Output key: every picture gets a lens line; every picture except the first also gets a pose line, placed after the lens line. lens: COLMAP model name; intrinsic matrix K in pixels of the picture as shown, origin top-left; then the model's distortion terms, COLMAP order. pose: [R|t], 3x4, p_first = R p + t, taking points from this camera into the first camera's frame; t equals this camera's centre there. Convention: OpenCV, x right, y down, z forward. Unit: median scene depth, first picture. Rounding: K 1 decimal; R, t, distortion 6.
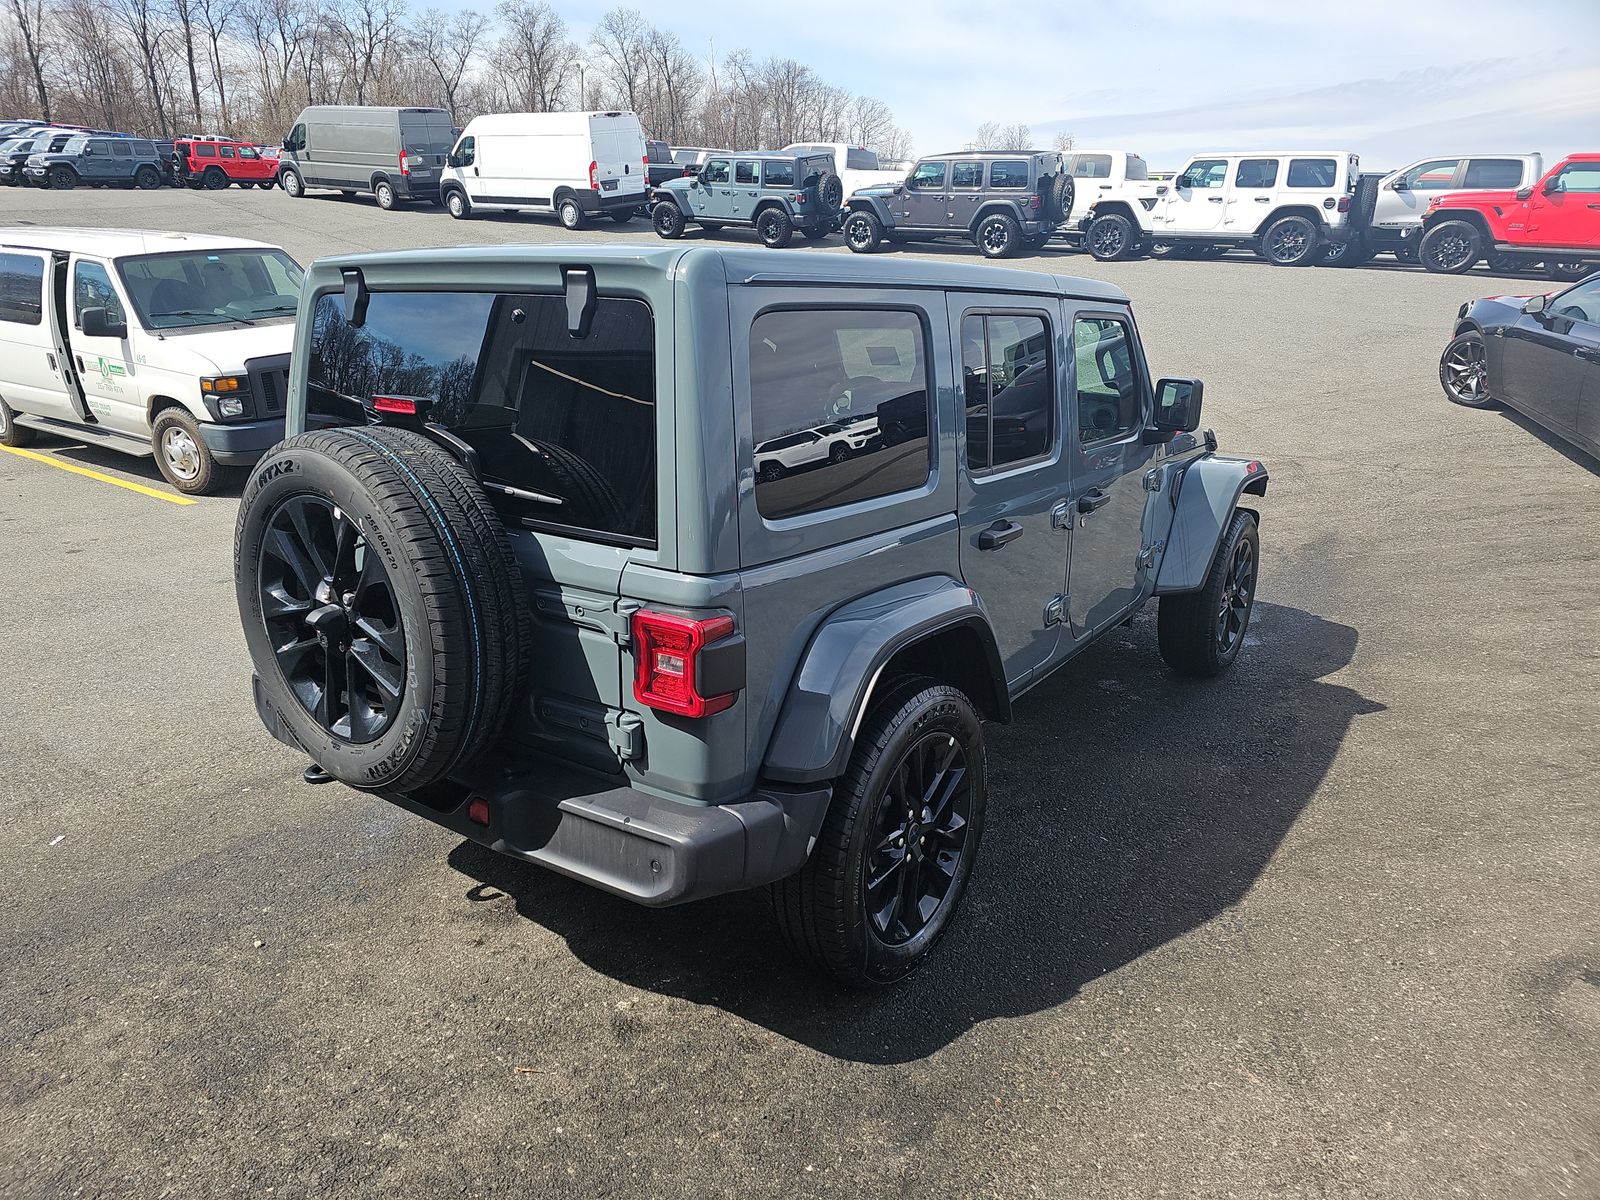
lens RADIAL K [[1058.6, 0, 755.9], [0, 1058.6, 605.2], [0, 0, 1]] dist [0.054049, -0.045840]
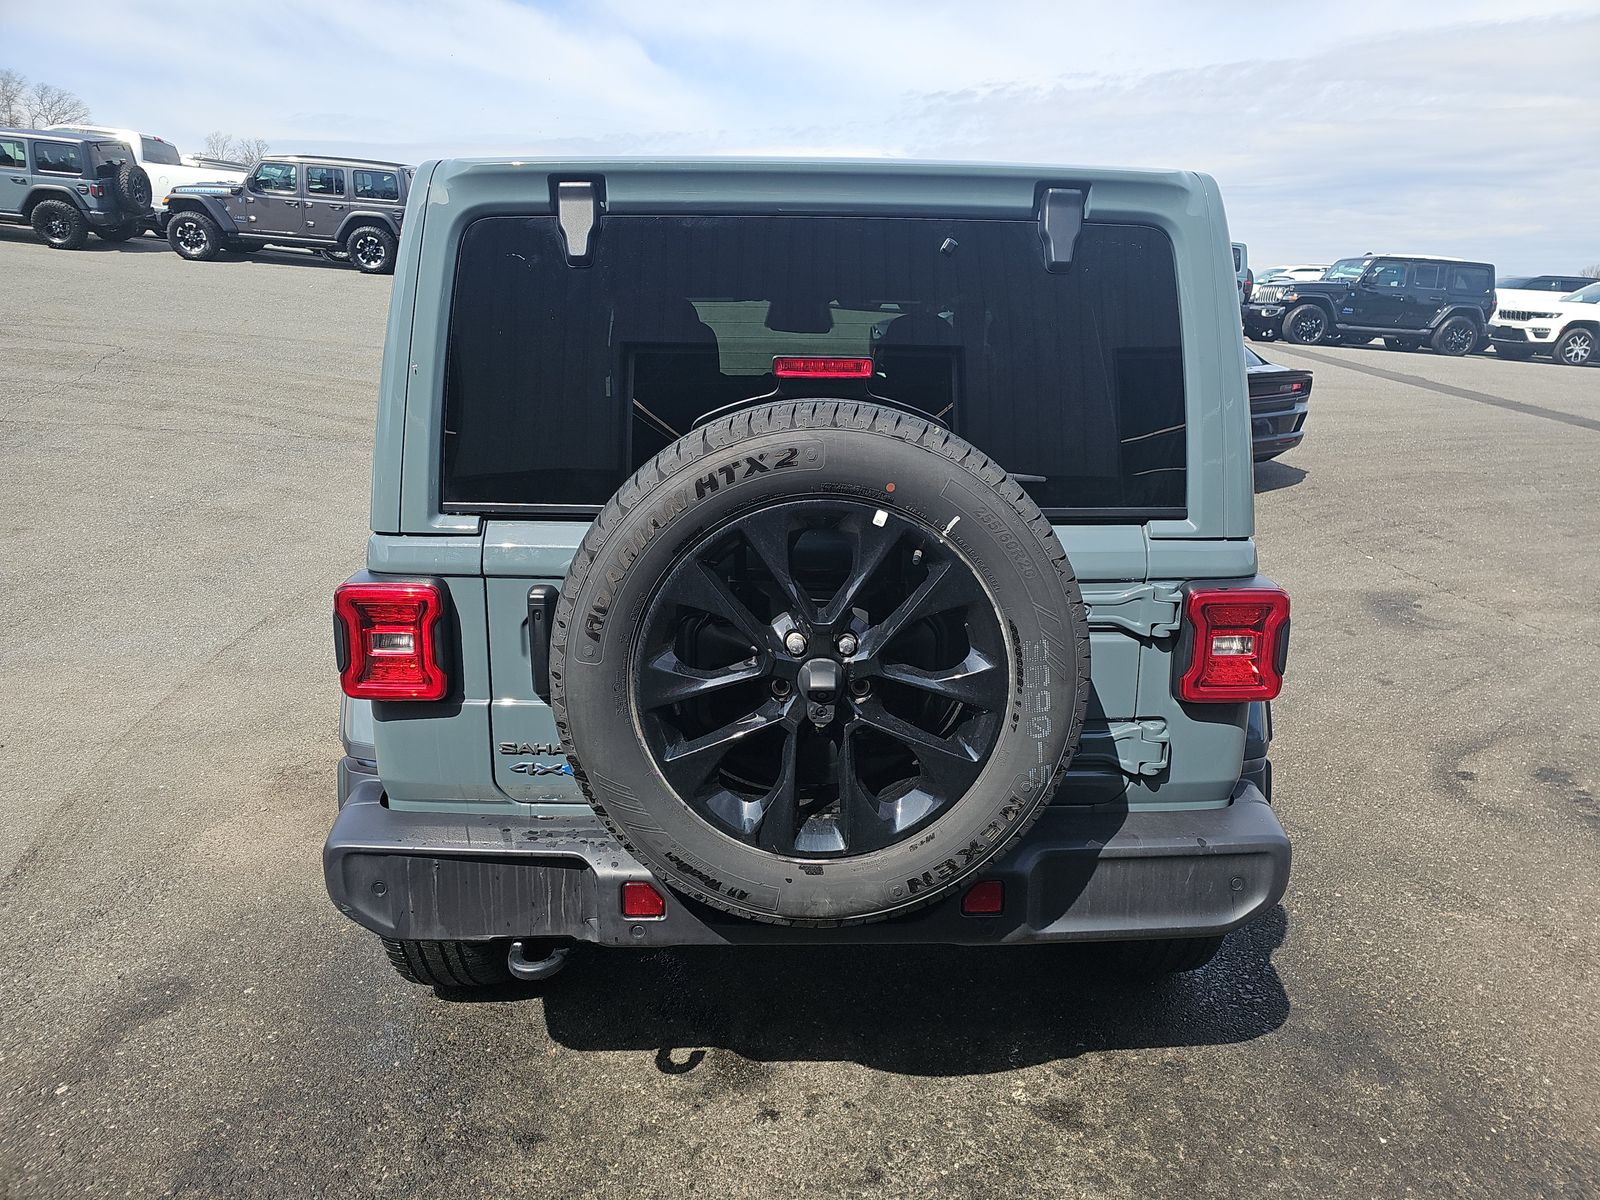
lens RADIAL K [[1074.2, 0, 800.0], [0, 1074.2, 600.0], [0, 0, 1]] dist [0.049967, -0.050356]
pose [[0.778536, -0.145852, 0.610417, -0.592989], [0.166752, 0.985734, 0.022852, -0.040852], [-0.605041, 0.083997, 0.791751, 0.339896]]
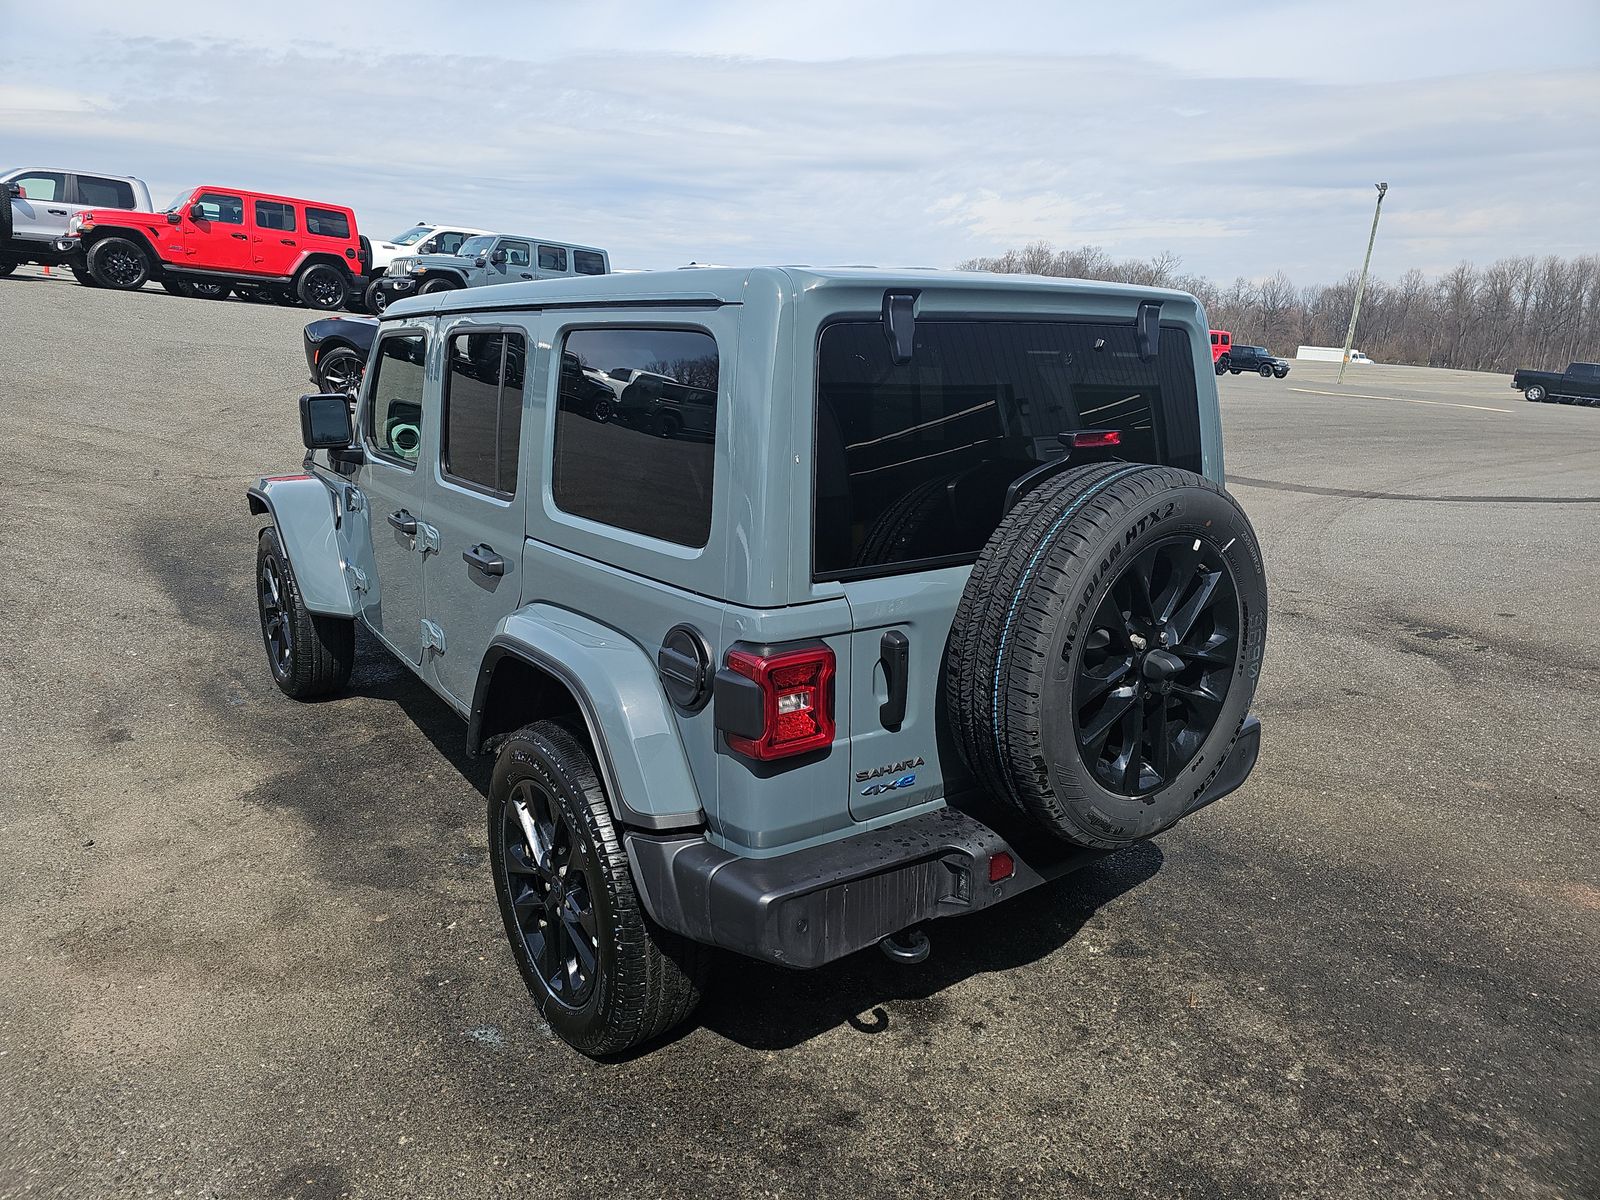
lens RADIAL K [[1074.2, 0, 800.0], [0, 1074.2, 600.0], [0, 0, 1]] dist [0.049967, -0.050356]
pose [[0.262073, -0.231447, 0.936883, -0.994327], [0.249300, 0.954099, 0.165964, -0.204660], [-0.932291, 0.190070, 0.307744, 0.722535]]
